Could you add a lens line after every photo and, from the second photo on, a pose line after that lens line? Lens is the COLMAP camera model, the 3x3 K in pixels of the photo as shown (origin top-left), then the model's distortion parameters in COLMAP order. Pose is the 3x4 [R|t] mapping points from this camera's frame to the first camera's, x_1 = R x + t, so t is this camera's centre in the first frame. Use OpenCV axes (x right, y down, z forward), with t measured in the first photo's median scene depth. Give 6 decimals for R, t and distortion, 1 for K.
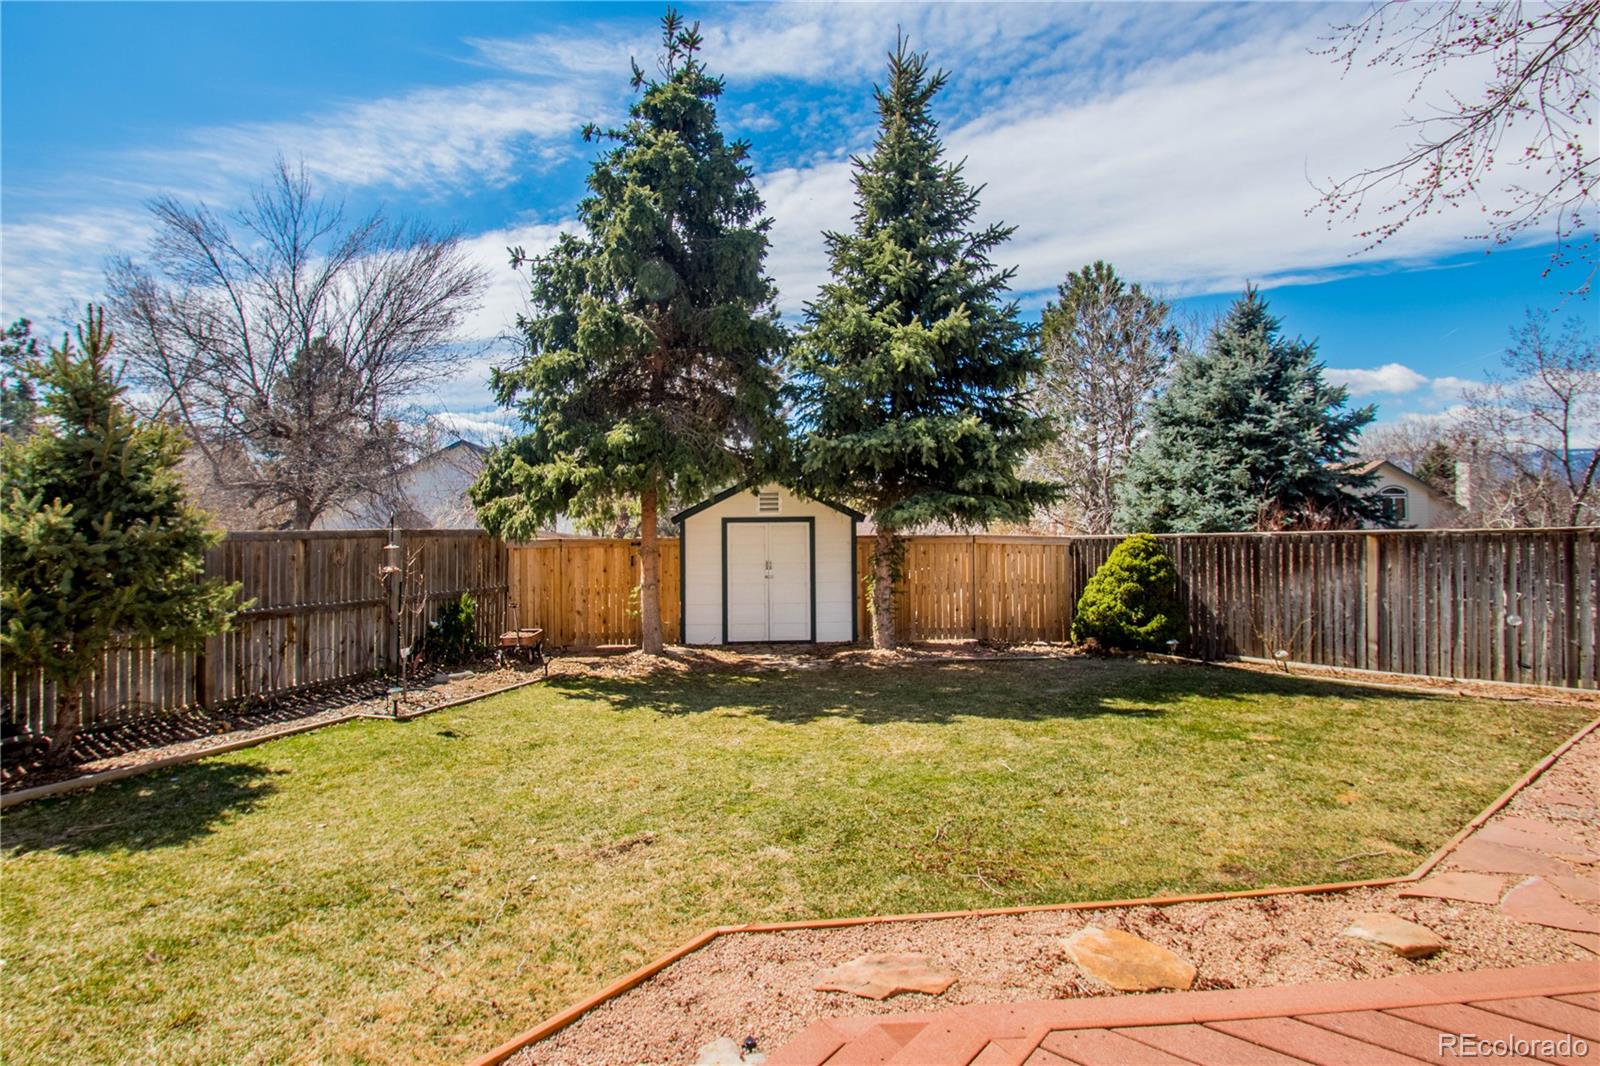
lens RADIAL K [[771.8, 0, 801.5], [0, 771.8, 469.6], [0, 0, 1]] dist [0.002474, 0.000212]
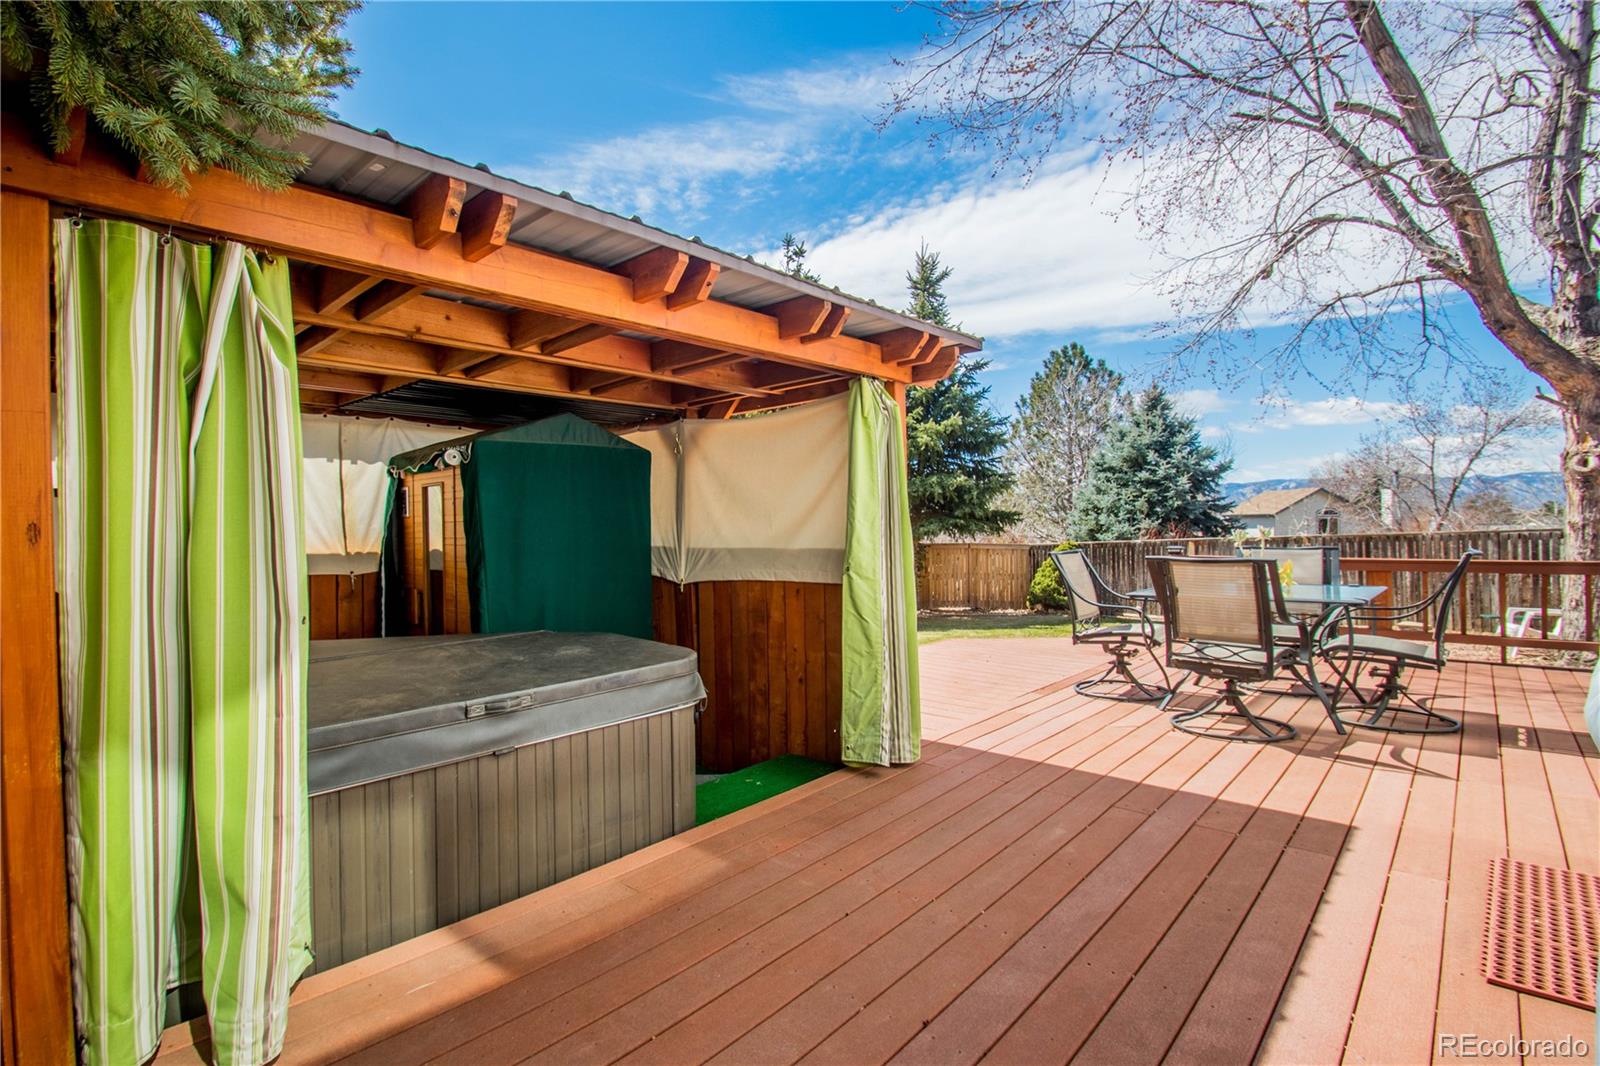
lens RADIAL K [[748.7, 0, 801.1], [0, 748.7, 519.6], [0, 0, 1]] dist [-0.019683, -0.000261]
pose [[0.999192, -0.002687, -0.040094, -0.068035], [0.004202, 0.999278, 0.037749, -0.026270], [0.039964, -0.037887, 0.998483, -0.603208]]
